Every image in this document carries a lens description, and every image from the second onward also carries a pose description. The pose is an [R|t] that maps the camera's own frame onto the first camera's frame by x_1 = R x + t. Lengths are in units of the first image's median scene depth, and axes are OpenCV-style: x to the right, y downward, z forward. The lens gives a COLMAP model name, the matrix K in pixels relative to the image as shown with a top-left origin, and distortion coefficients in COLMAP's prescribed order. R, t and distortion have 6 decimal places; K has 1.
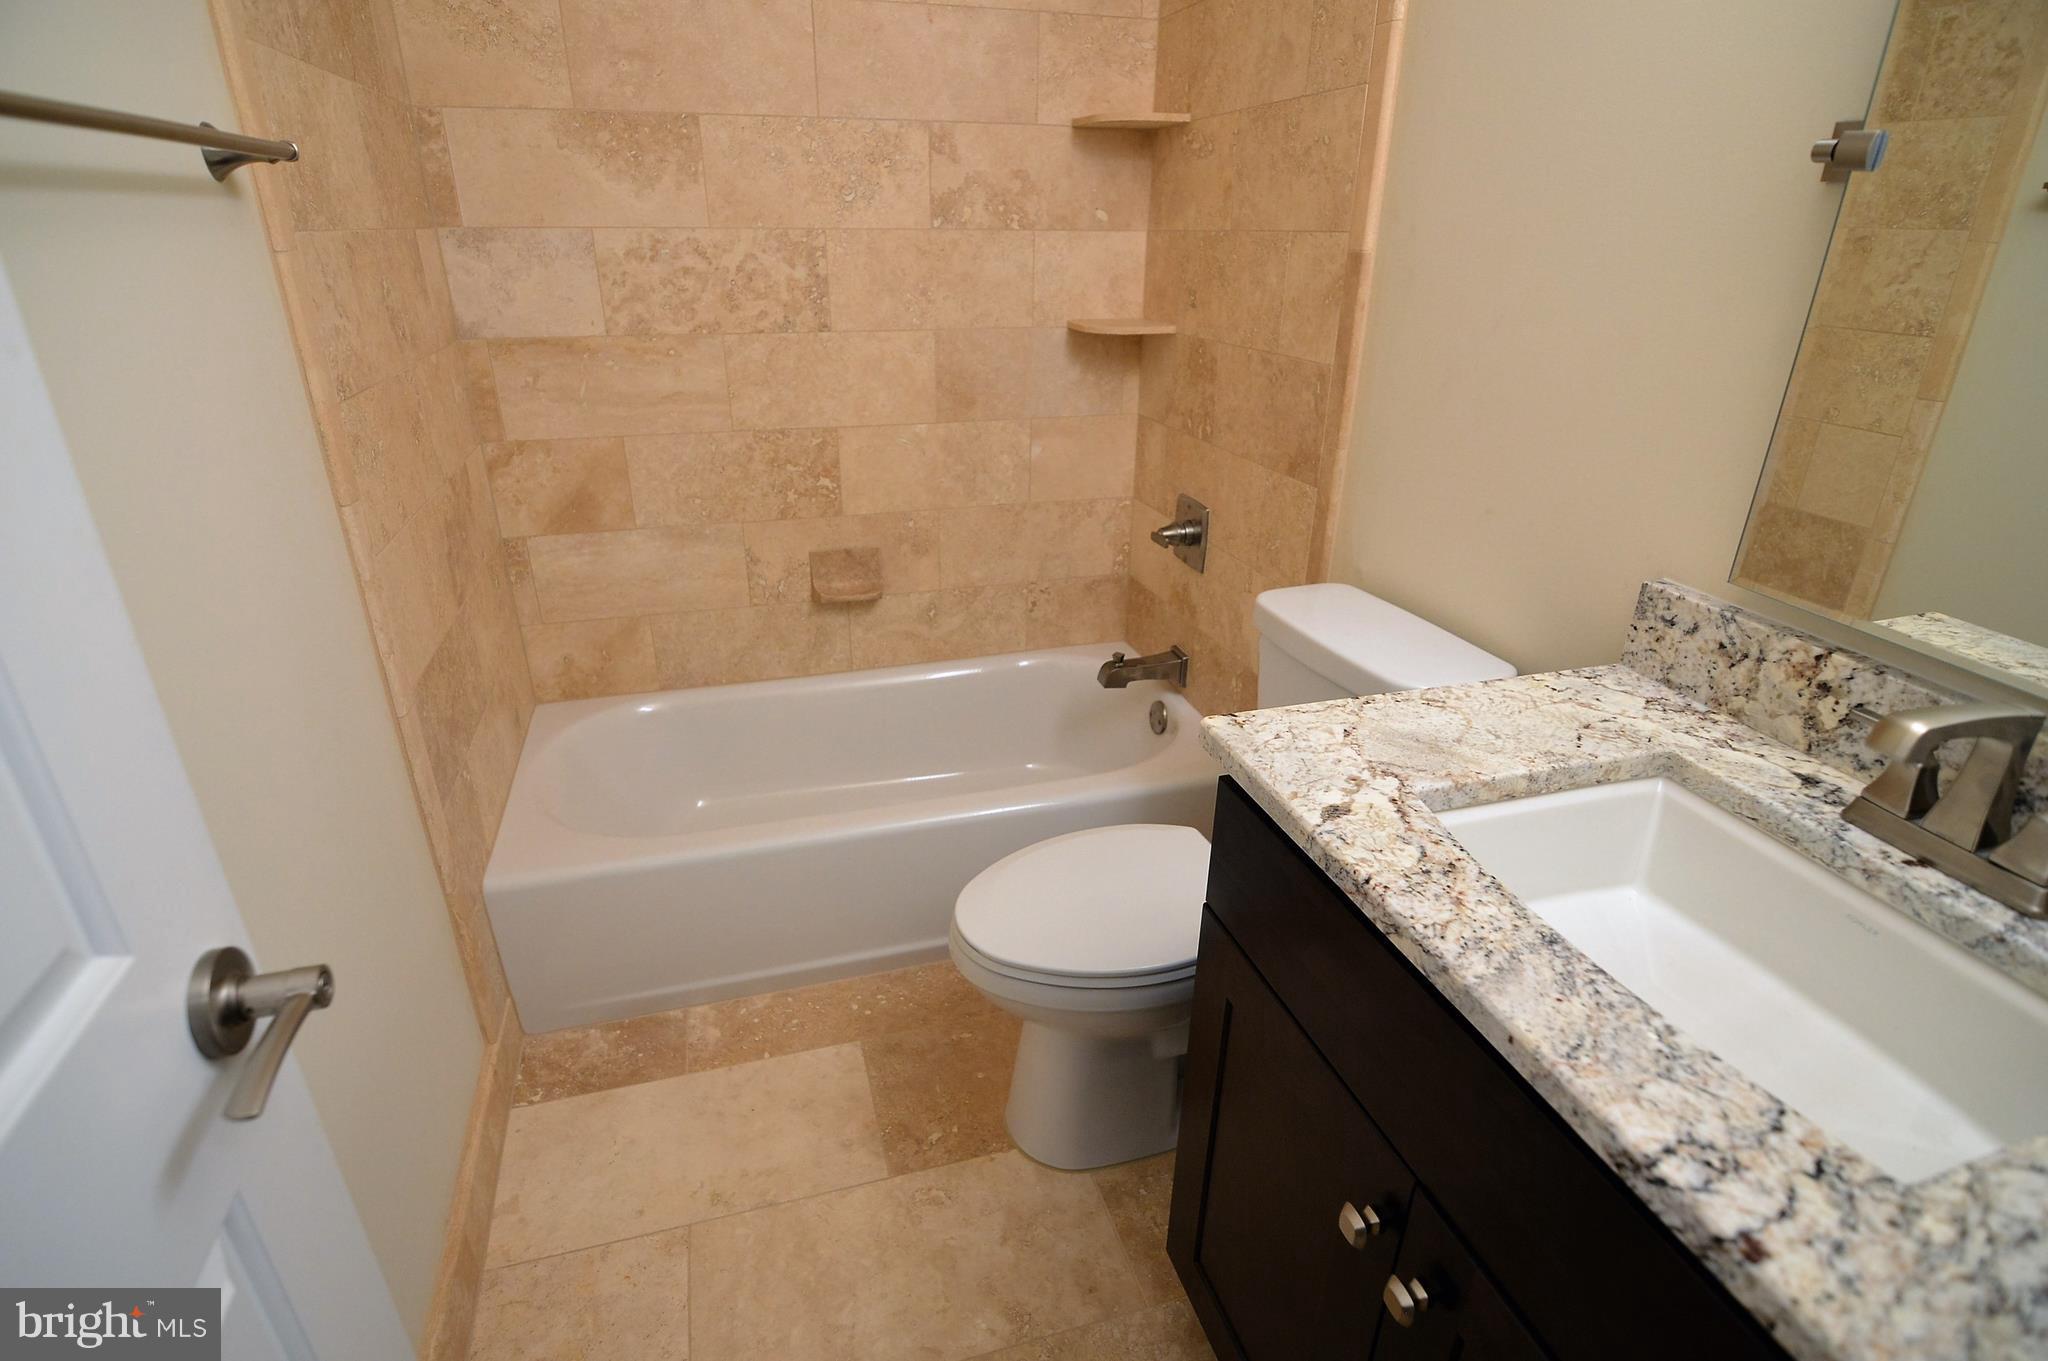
lens RADIAL K [[1008.5, 0, 1025.4], [0, 1008.5, 676.0], [0, 0, 1]] dist [-0.014884, -0.005551]
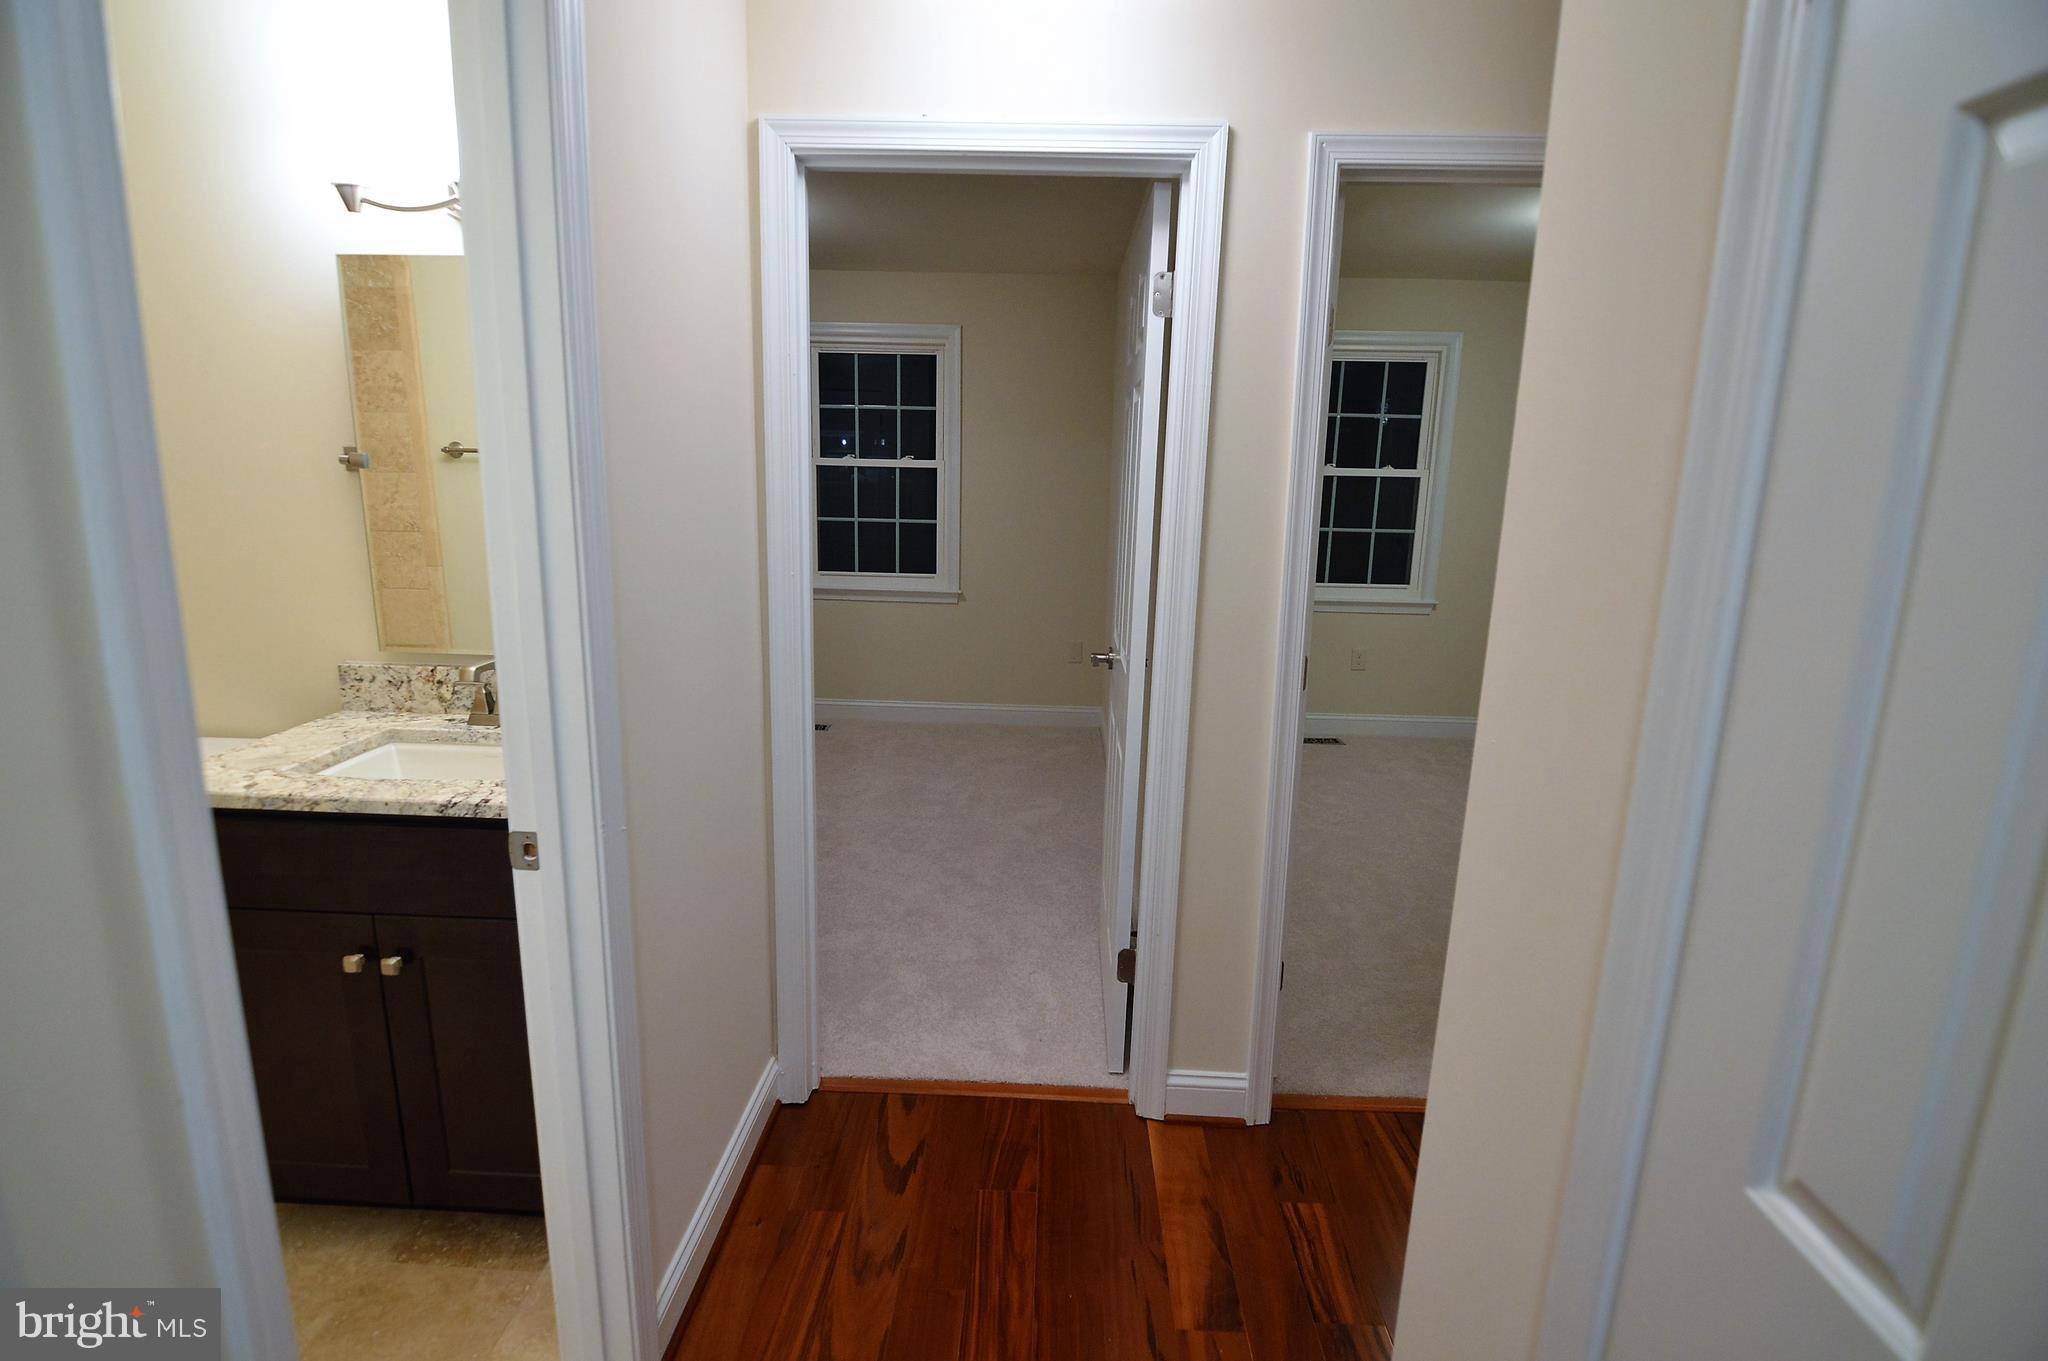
lens RADIAL K [[1008.5, 0, 1017.6], [0, 1008.5, 686.1], [0, 0, 1]] dist [-0.014884, -0.005551]
pose [[0.318705, -0.208760, 0.924579, -0.852769], [0.375212, 0.923550, 0.079191, 0.320305], [-0.870427, 0.321674, 0.372669, -0.948814]]
